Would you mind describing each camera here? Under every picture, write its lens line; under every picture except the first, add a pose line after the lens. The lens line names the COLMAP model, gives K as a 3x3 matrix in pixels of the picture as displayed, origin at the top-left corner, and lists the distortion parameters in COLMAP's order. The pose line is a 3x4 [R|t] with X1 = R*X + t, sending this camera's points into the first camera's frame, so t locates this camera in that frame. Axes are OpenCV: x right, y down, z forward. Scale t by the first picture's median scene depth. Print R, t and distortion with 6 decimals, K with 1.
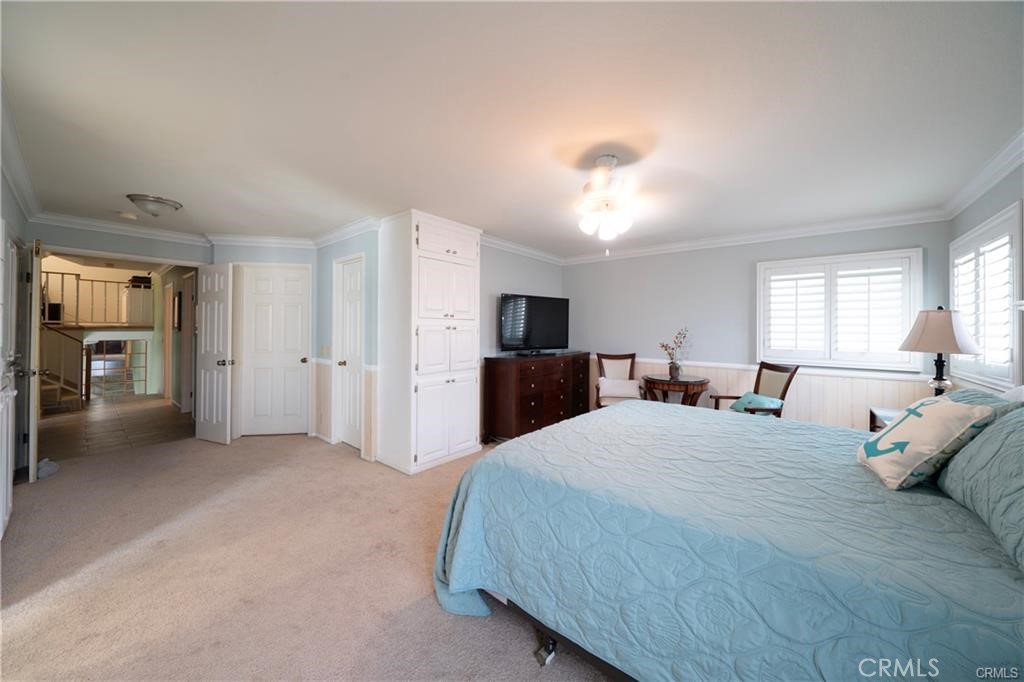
lens RADIAL K [[354.7, 0, 539.0], [0, 354.7, 326.4], [0, 0, 1]] dist [-0.002789, -0.000094]
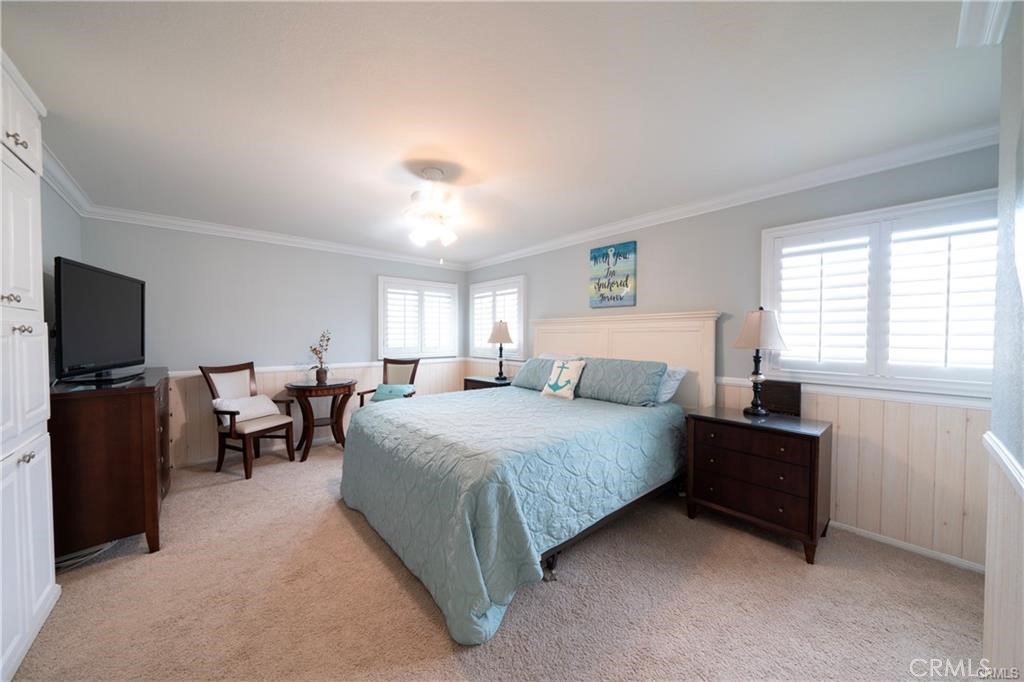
lens RADIAL K [[354.7, 0, 514.3], [0, 354.7, 340.6], [0, 0, 1]] dist [-0.002789, -0.000094]
pose [[0.191829, -0.026192, 0.981079, -0.490016], [-0.008070, 0.999568, 0.028263, 0.001027], [-0.981395, -0.013339, 0.191534, 0.332683]]
